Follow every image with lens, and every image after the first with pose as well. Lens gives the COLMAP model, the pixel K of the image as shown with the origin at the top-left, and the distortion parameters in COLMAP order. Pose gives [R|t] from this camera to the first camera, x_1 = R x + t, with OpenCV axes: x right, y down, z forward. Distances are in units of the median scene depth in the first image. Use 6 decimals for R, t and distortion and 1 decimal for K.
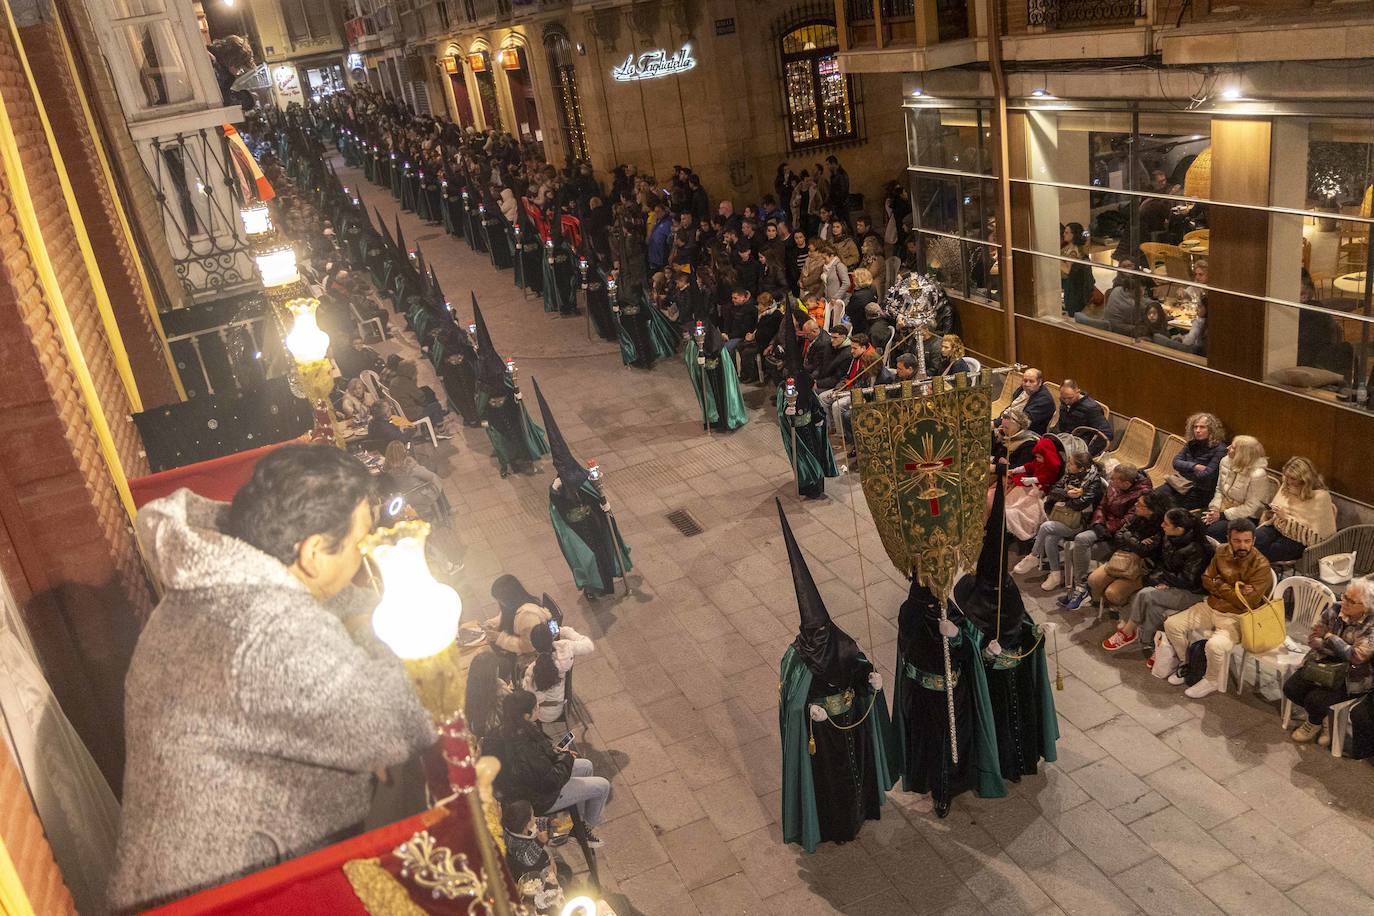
lens RADIAL K [[1153.7, 0, 680.1], [0, 1153.7, 468.3], [0, 0, 1]] dist [-0.005841, -0.004741]
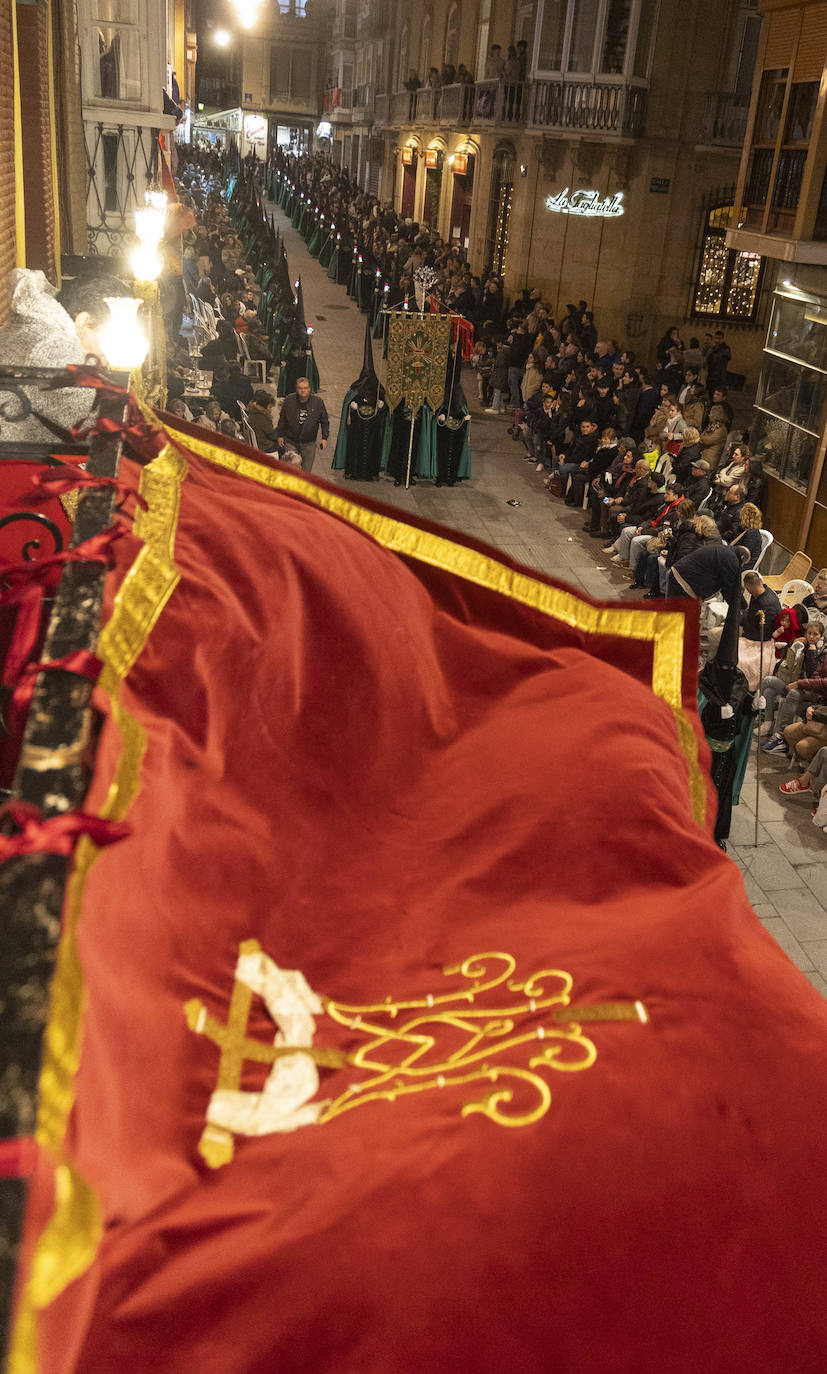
lens RADIAL K [[1242.6, 0, 506.7], [0, 1242.6, 638.0], [0, 0, 1]] dist [0.013535, 0.002459]
pose [[0.958441, 0.280884, -0.049947, 0.077113], [-0.281350, 0.959602, -0.002424, 0.052203], [0.047248, 0.016376, 0.998749, -0.127103]]
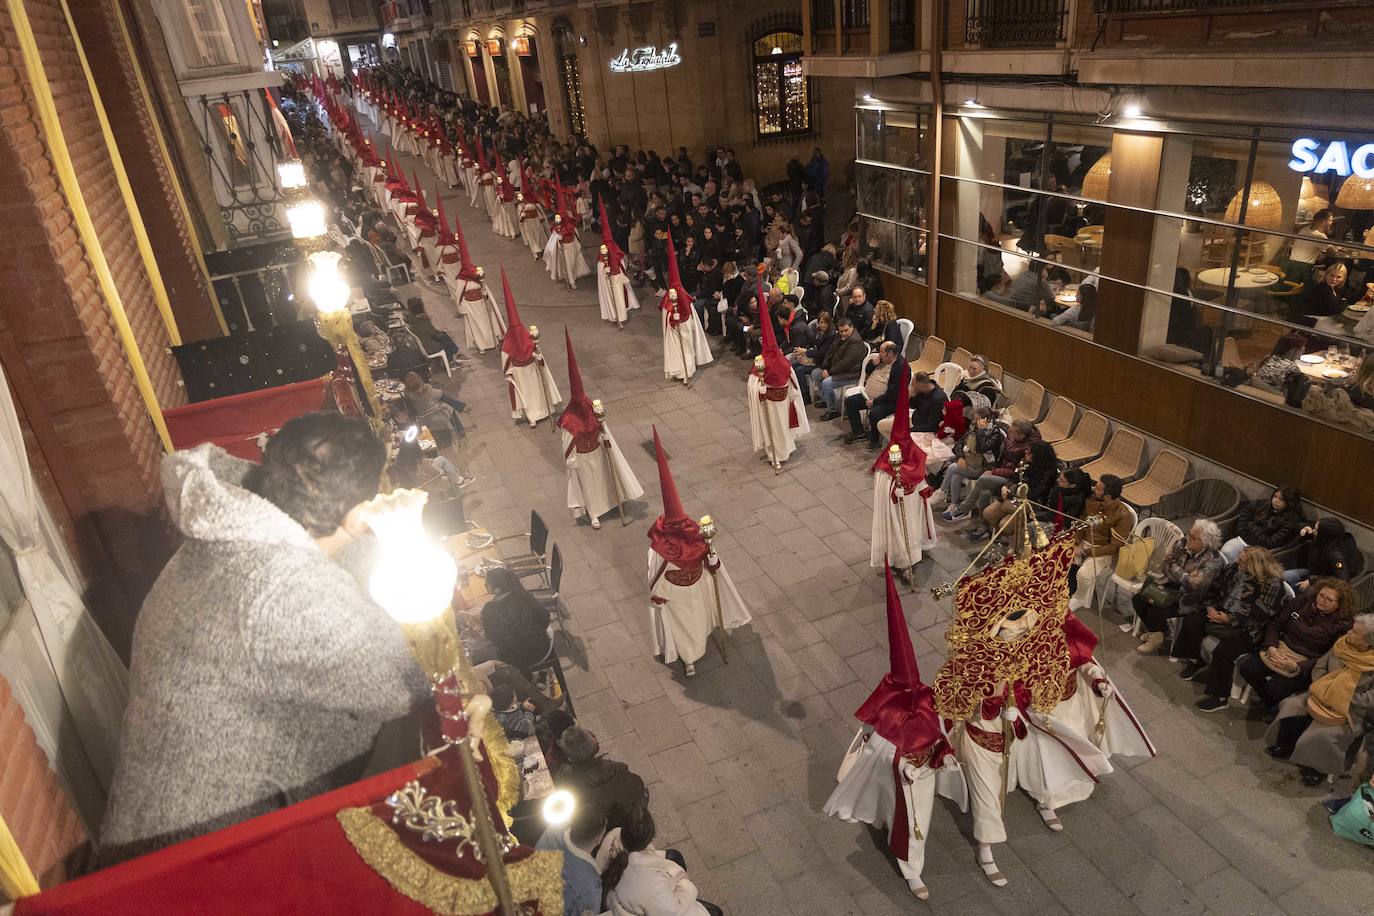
lens RADIAL K [[929.1, 0, 686.4], [0, 929.1, 465.6], [0, 0, 1]] dist [0.004980, -0.002031]
pose [[0.998223, 0.042262, 0.042013, -0.003033], [-0.045176, 0.996452, 0.071015, -0.005486], [-0.038862, -0.072787, 0.996590, 0.021323]]
